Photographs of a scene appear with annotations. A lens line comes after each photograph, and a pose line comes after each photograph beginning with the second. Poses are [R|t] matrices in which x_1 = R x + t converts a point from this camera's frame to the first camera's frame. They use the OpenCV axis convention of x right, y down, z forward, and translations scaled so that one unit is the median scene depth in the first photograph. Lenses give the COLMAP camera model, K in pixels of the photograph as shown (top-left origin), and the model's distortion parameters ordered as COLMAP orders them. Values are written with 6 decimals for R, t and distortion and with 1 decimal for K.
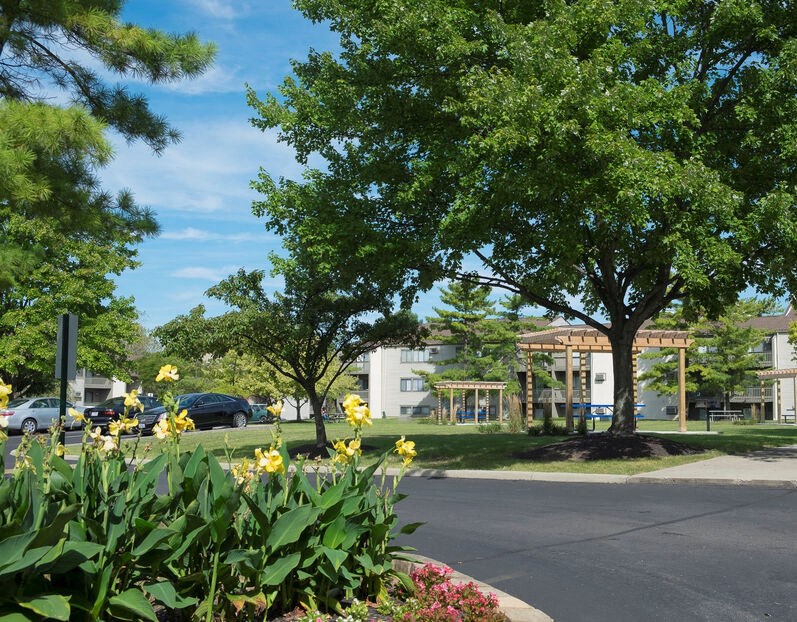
lens RADIAL K [[1304.3, 0, 398.5], [0, 1304.3, 311.0], [0, 0, 1]] dist [0.007537, 0.063486]
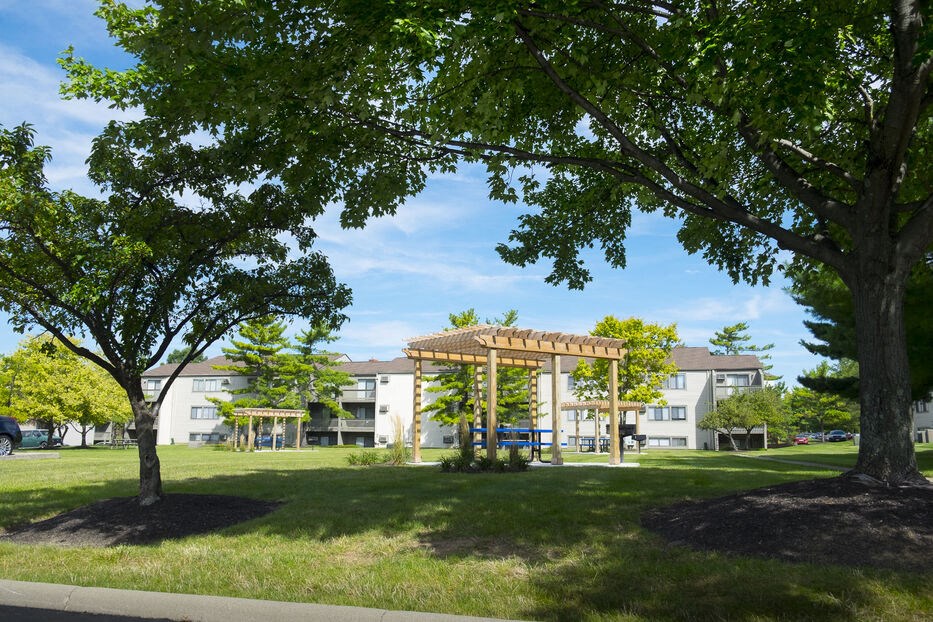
lens RADIAL K [[849.2, 0, 466.5], [0, 849.2, 311.0], [0, 0, 1]] dist [0.004206, 0.007452]
pose [[0.940191, 0.060745, 0.335188, -0.027785], [-0.035455, 0.996078, -0.081066, 0.025758], [-0.338798, 0.064334, 0.938657, 0.313057]]
